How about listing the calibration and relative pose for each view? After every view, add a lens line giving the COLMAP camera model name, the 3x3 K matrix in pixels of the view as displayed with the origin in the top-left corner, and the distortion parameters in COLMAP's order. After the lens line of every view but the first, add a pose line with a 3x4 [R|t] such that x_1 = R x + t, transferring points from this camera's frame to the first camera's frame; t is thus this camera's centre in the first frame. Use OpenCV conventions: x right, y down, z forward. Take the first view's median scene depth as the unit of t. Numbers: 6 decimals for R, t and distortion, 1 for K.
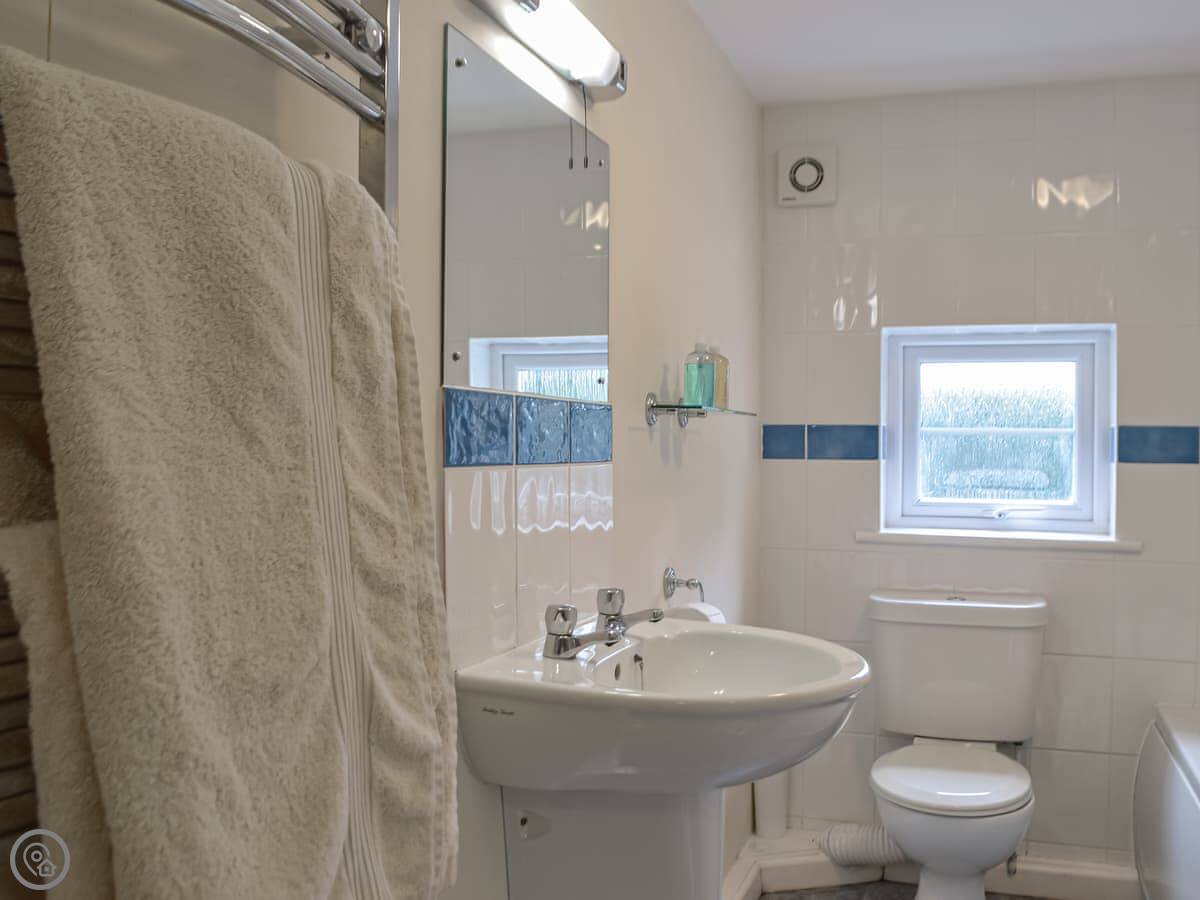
lens RADIAL K [[1101.8, 0, 600.0], [0, 1101.8, 450.0], [0, 0, 1]] dist [-0.048484, -0.011105]
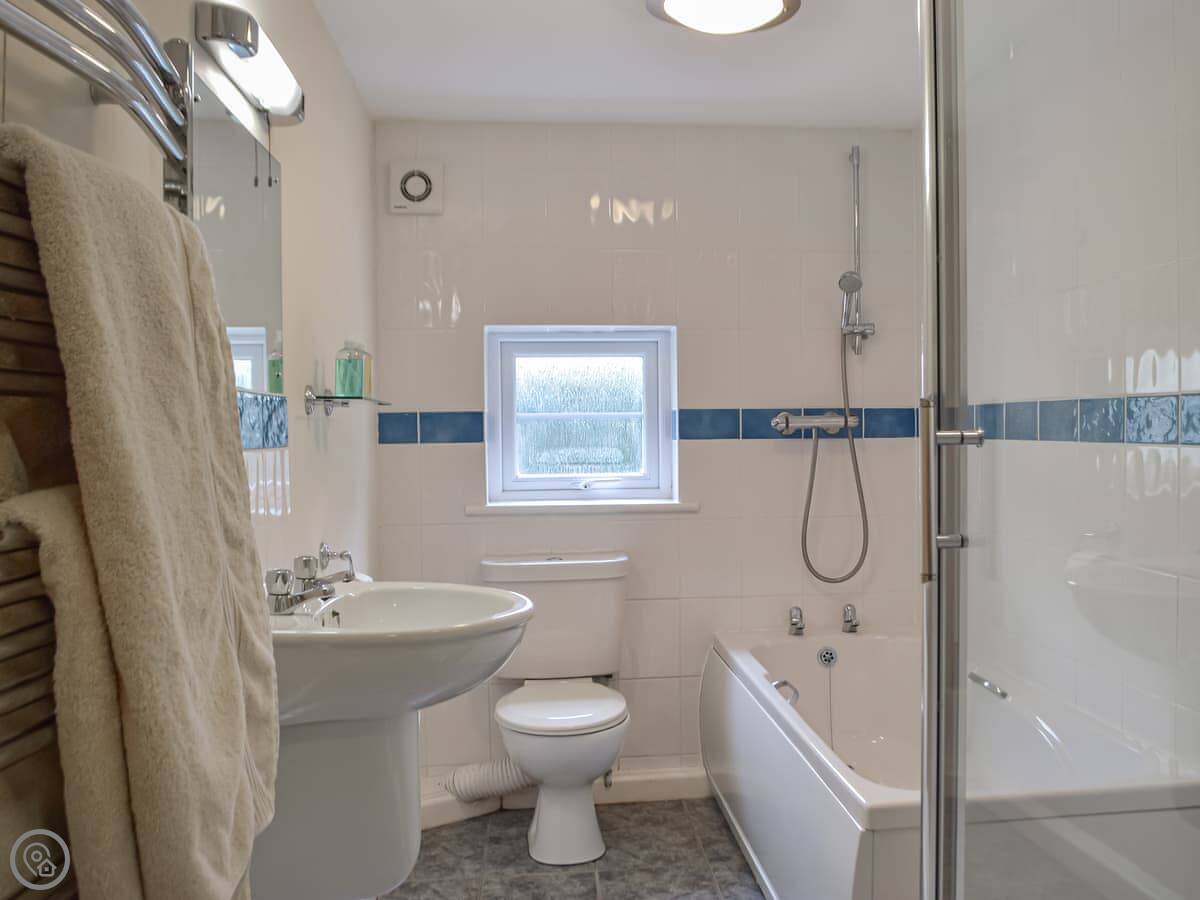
lens RADIAL K [[1101.8, 0, 600.0], [0, 1101.8, 450.0], [0, 0, 1]] dist [-0.048484, -0.011105]
pose [[0.919442, -0.027026, 0.392296, -0.091847], [0.022860, 0.999622, 0.015286, 0.002738], [-0.392561, -0.005087, 0.919712, -0.102965]]
